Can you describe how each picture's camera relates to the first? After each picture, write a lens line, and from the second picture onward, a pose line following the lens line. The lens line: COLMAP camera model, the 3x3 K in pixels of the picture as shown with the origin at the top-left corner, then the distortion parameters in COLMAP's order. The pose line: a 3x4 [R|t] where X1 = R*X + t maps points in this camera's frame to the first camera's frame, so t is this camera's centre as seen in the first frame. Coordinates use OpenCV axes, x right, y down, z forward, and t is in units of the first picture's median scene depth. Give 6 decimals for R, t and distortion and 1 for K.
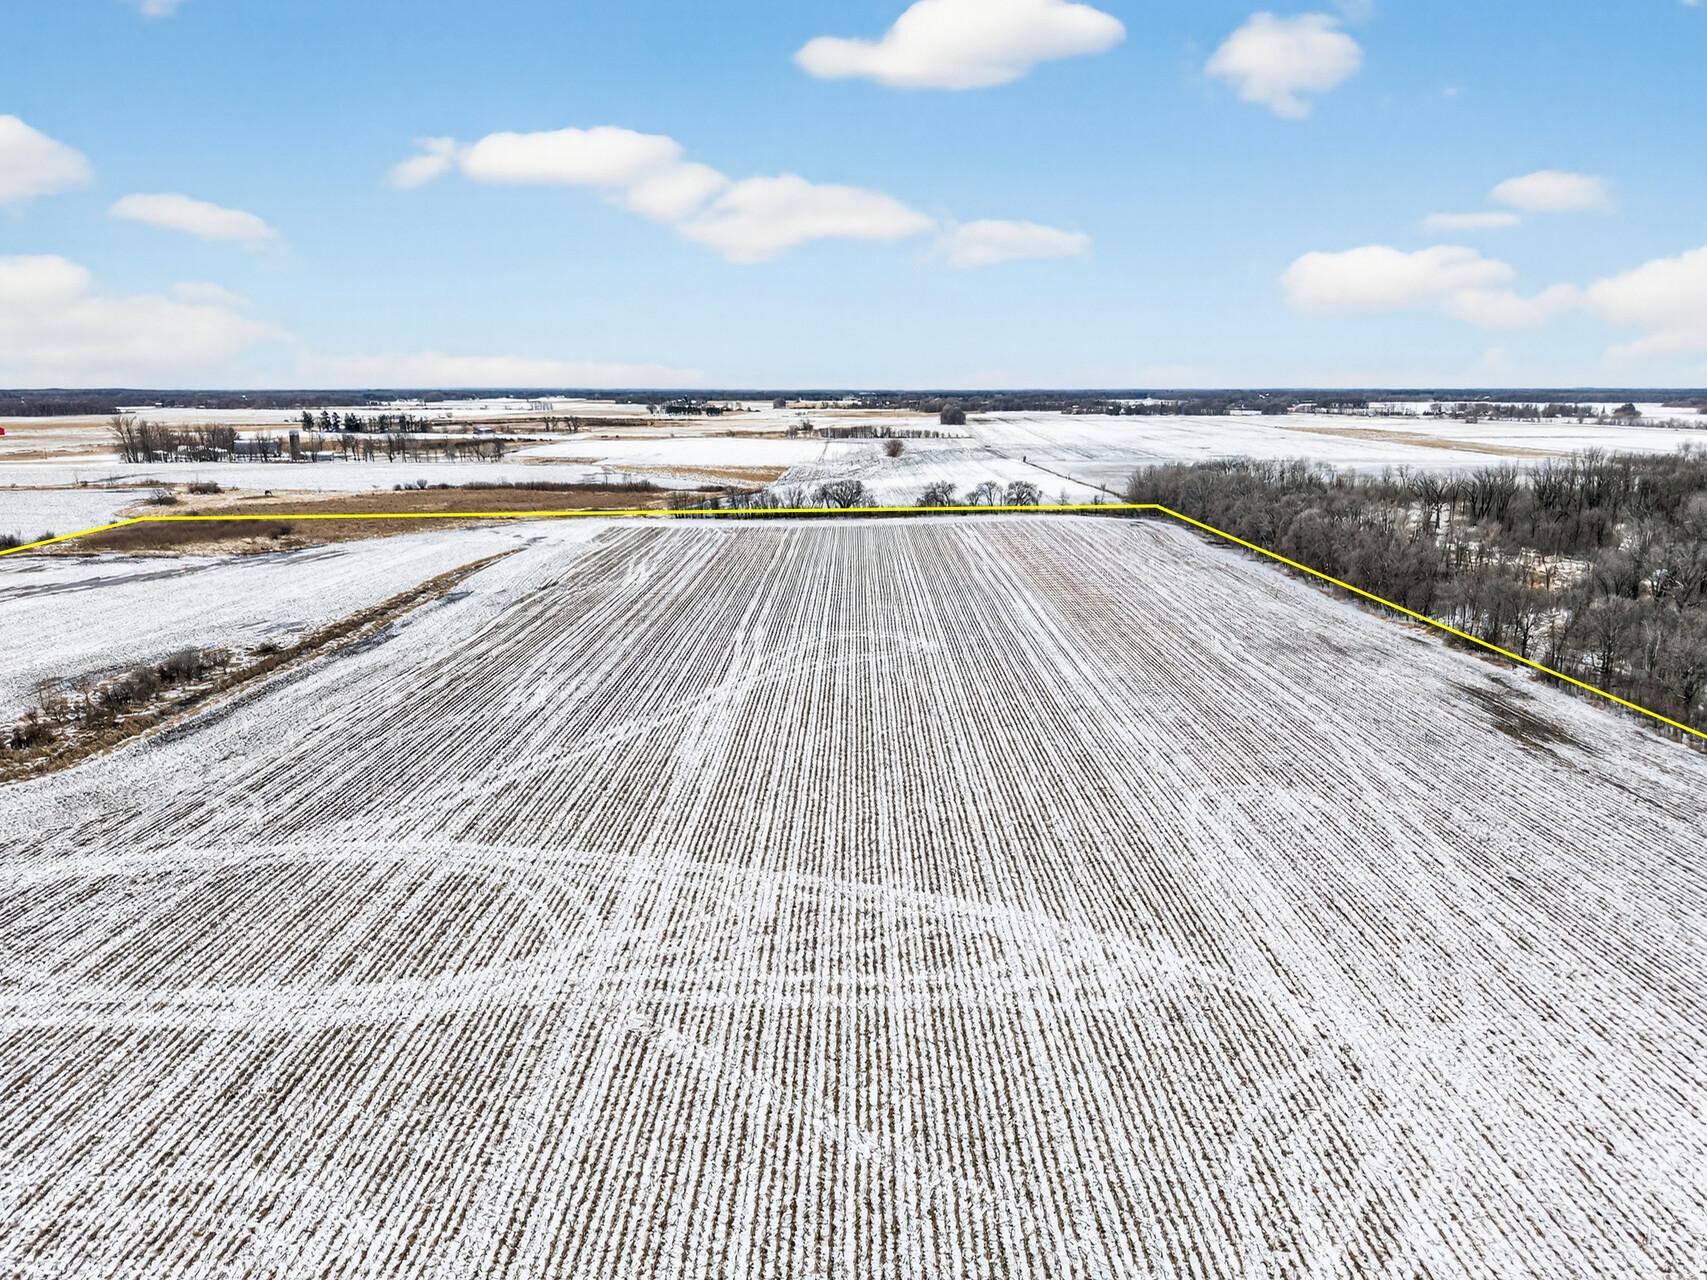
lens RADIAL K [[1190.7, 0, 872.4], [0, 1190.7, 643.4], [0, 0, 1]] dist [0.062987, -0.100754]
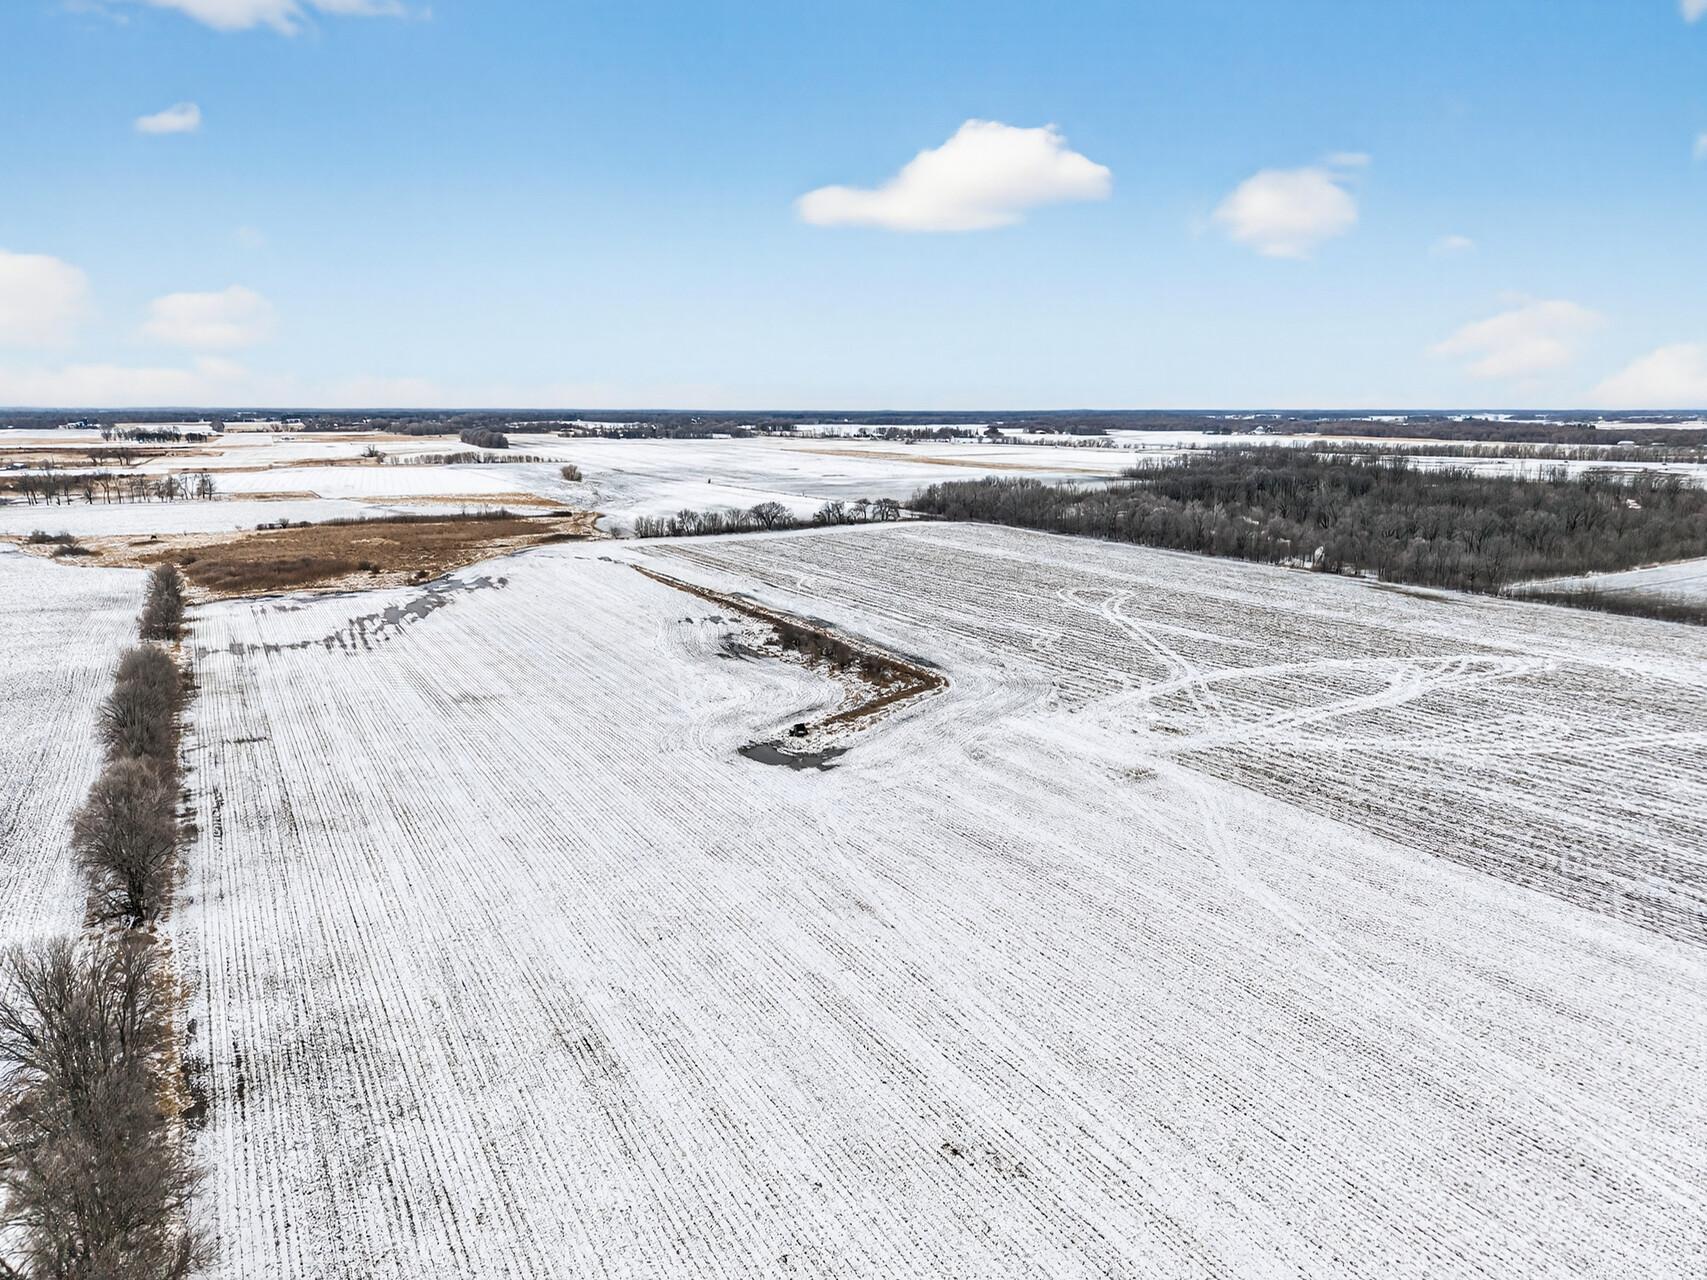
lens RADIAL K [[1143.6, 0, 853.5], [0, 1143.6, 640.0], [0, 0, 1]] dist [0.053832, -0.068830]
pose [[0.869944, -0.097040, 0.483509, -0.558187], [0.101554, 0.994686, 0.016914, 0.002168], [-0.482581, 0.034388, 0.875176, -0.138216]]
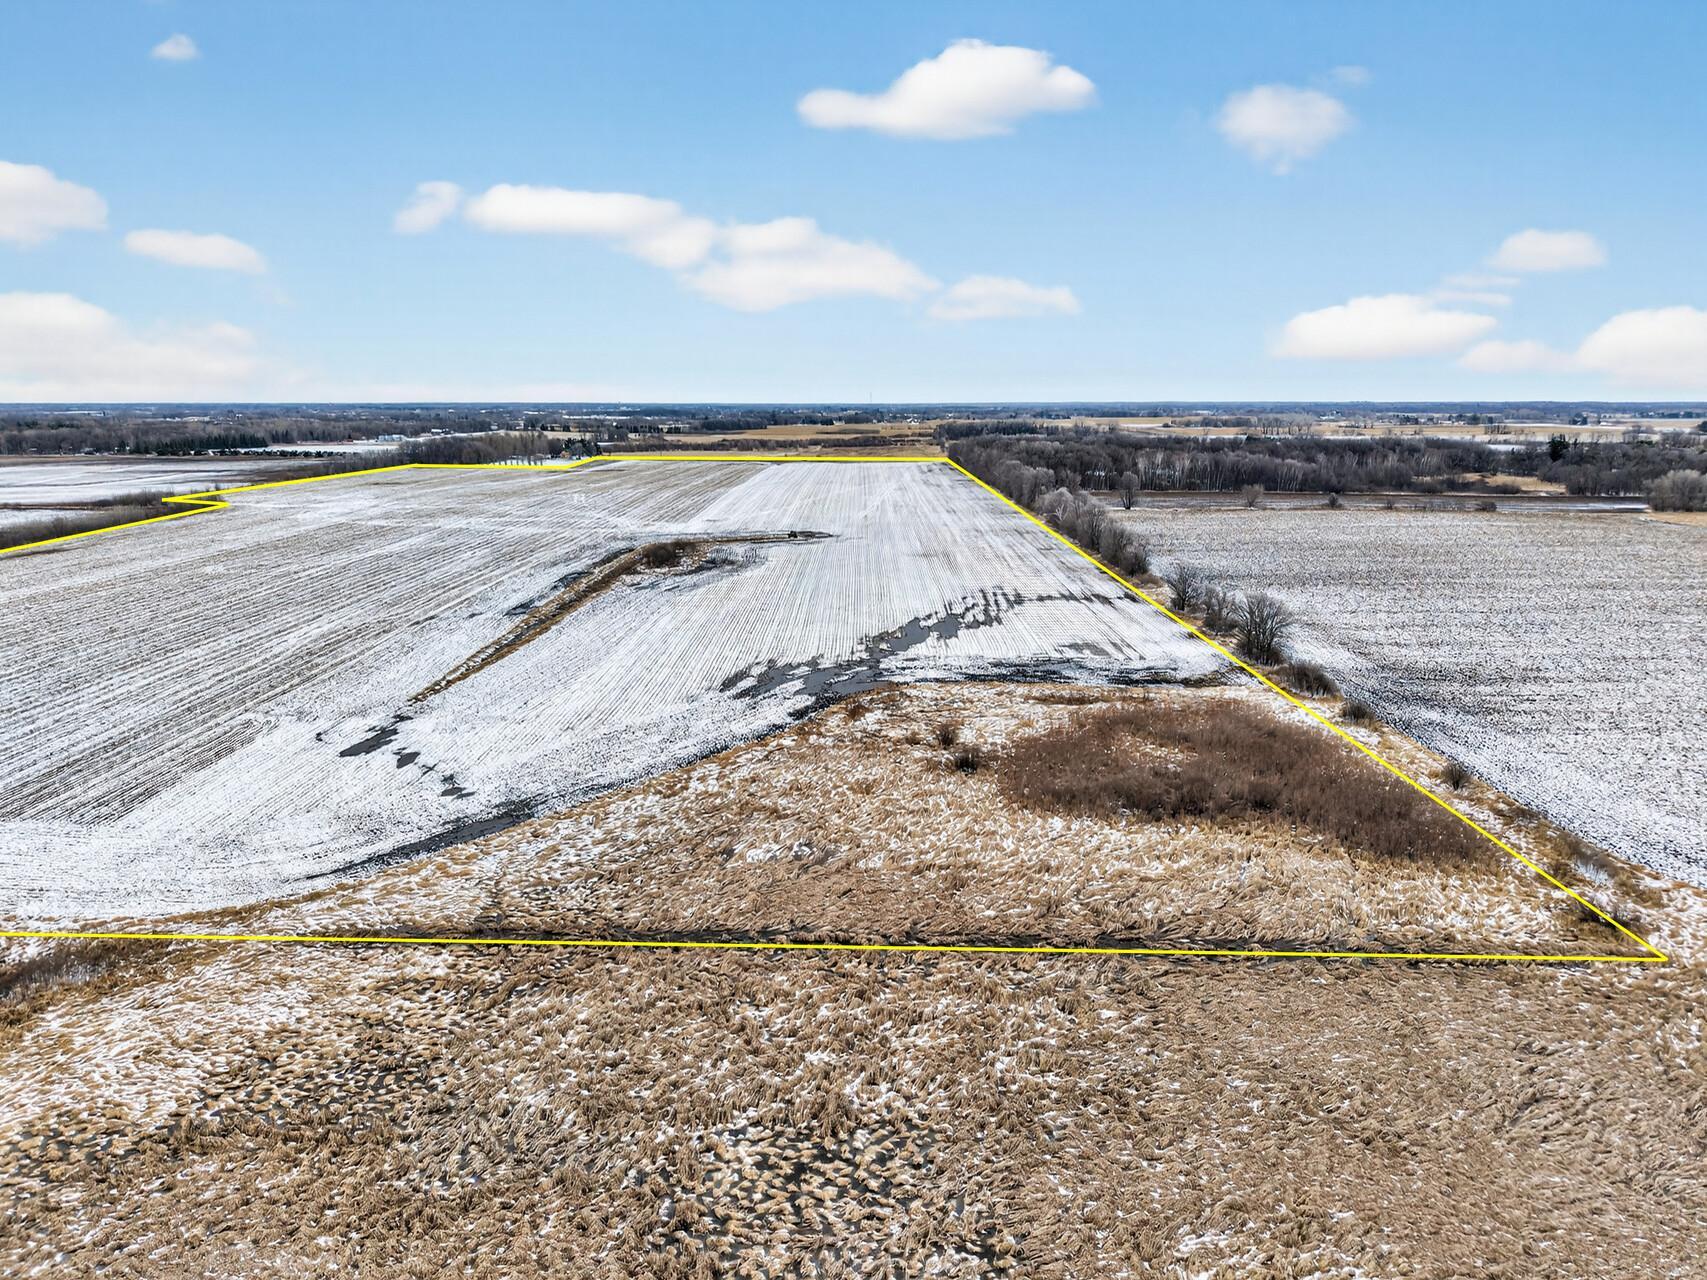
lens RADIAL K [[1143.6, 0, 853.5], [0, 1143.6, 640.0], [0, 0, 1]] dist [0.053832, -0.068830]
pose [[-0.999992, -0.001065, 0.003805, -0.405695], [0.000549, 0.916202, 0.400717, -0.260075], [-0.003913, 0.400716, -0.916194, 1.222364]]
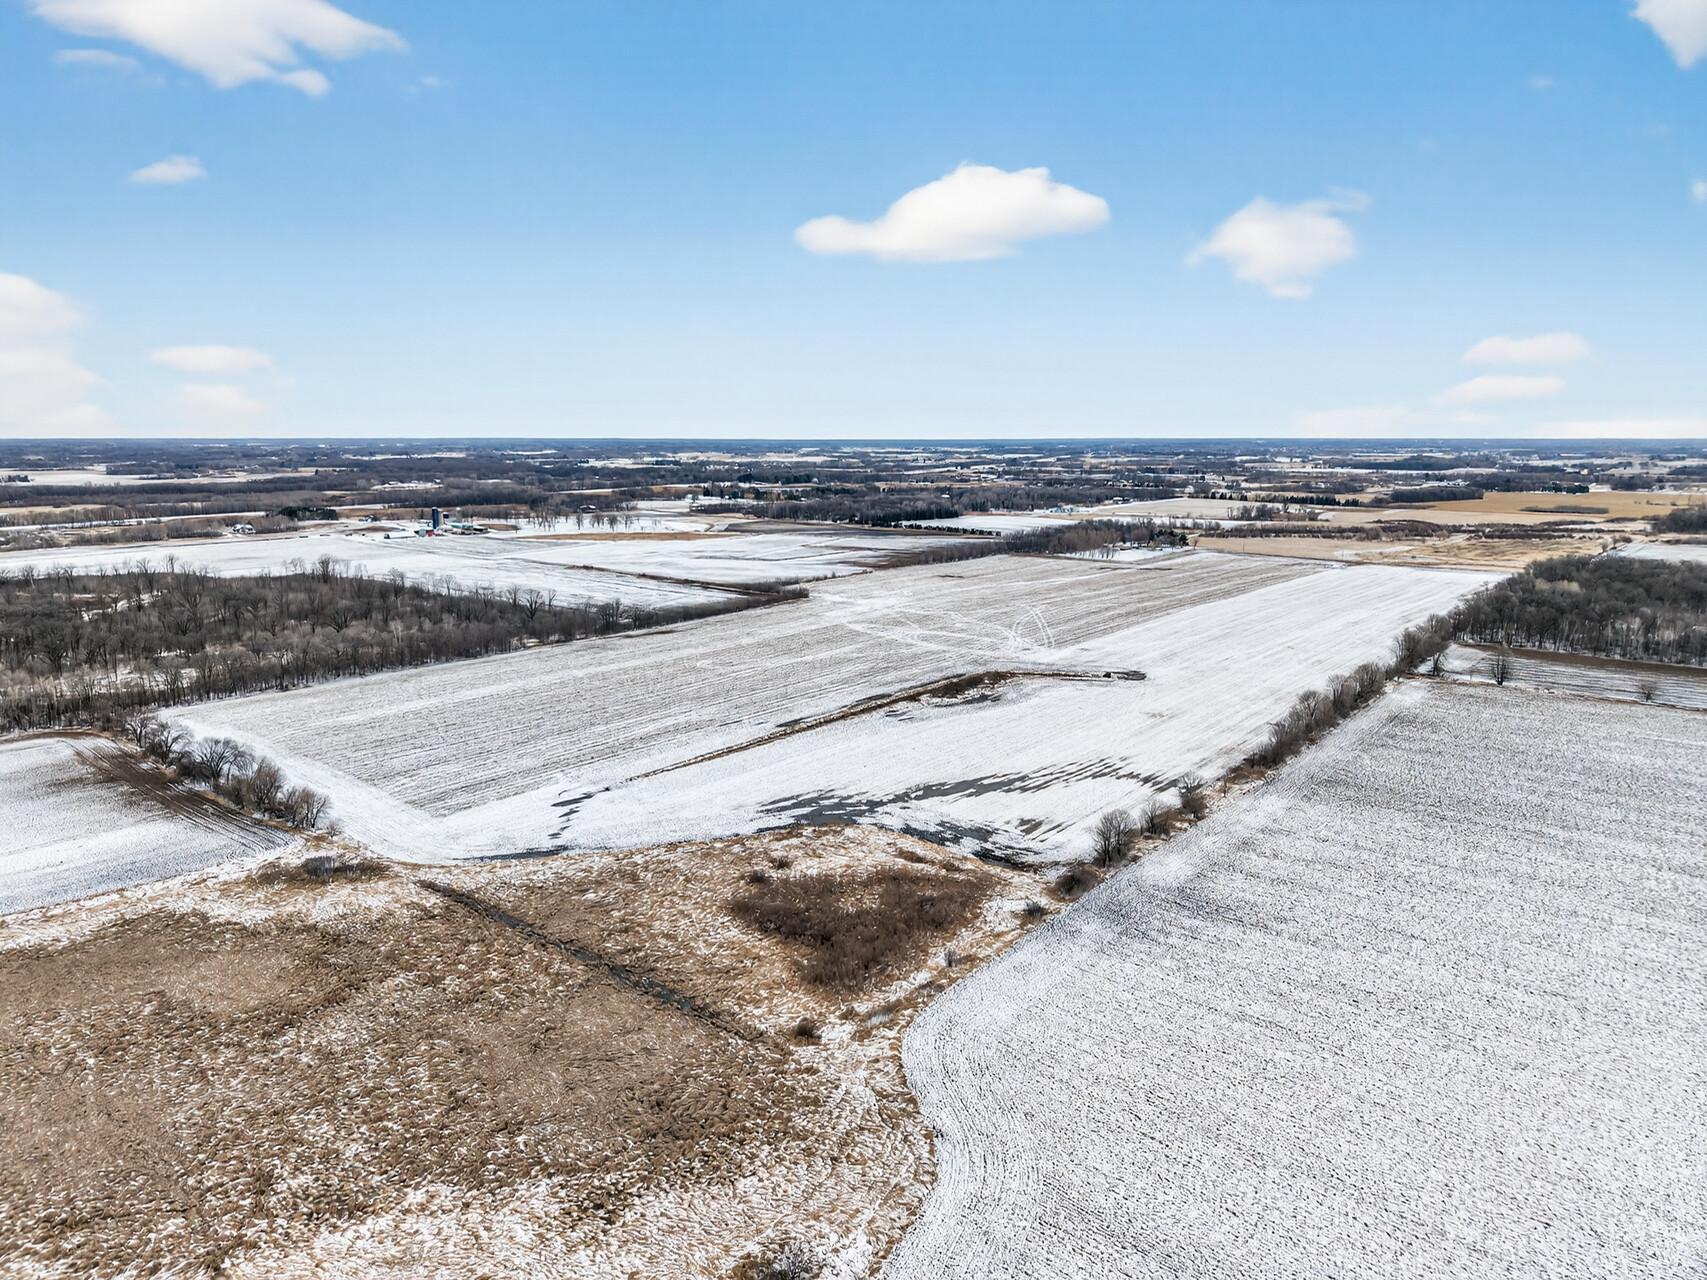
lens RADIAL K [[1143.6, 0, 853.5], [0, 1143.6, 640.0], [0, 0, 1]] dist [0.053832, -0.068830]
pose [[-0.785820, -0.111262, 0.608365, -0.842170], [0.126392, 0.934031, 0.334082, -0.408459], [-0.605403, 0.339420, -0.719918, 1.290831]]
